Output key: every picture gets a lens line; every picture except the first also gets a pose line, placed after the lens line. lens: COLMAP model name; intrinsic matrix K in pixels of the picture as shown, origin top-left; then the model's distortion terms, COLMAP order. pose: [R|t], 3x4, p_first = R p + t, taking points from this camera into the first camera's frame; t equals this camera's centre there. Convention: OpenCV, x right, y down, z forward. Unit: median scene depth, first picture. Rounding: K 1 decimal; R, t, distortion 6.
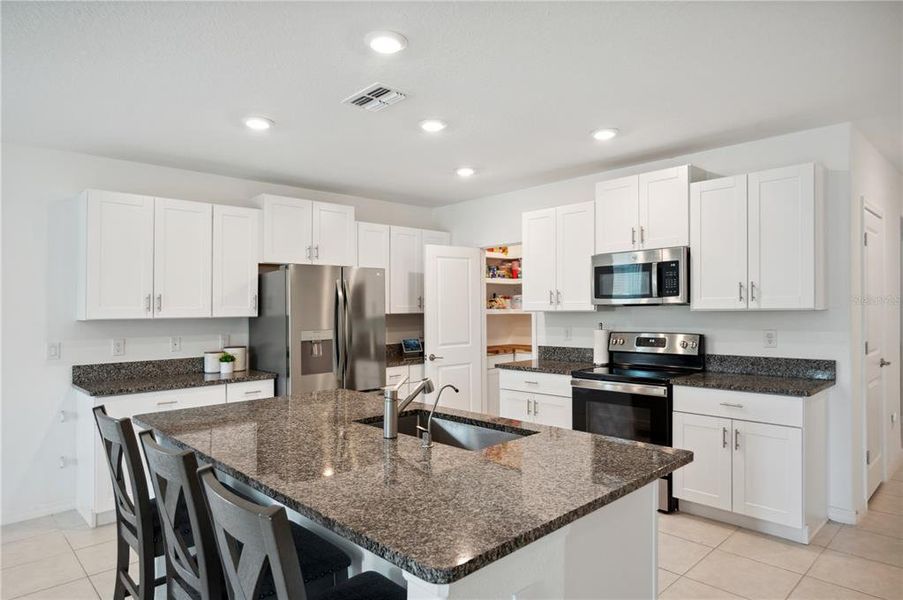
lens RADIAL K [[534.0, 0, 453.9], [0, 534.0, 313.8], [0, 0, 1]] dist [-0.002011, 0.001260]
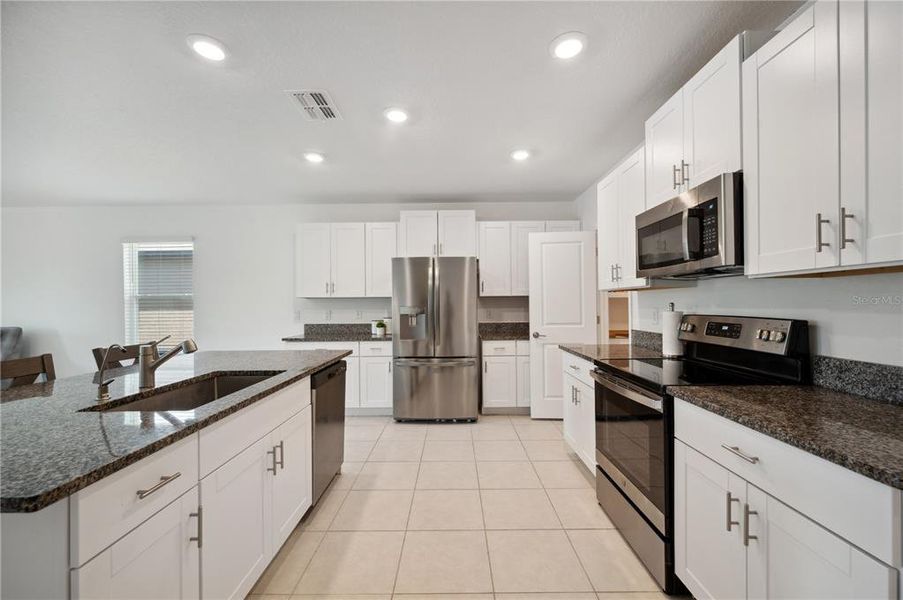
lens RADIAL K [[359.2, 0, 453.6], [0, 359.2, 305.6], [0, 0, 1]] dist [0.001578, -0.000936]
pose [[0.722077, 0.009910, -0.691741, 0.462725], [-0.008190, 0.999950, 0.005775, 0.024016], [0.691764, 0.001495, 0.722122, 0.462898]]
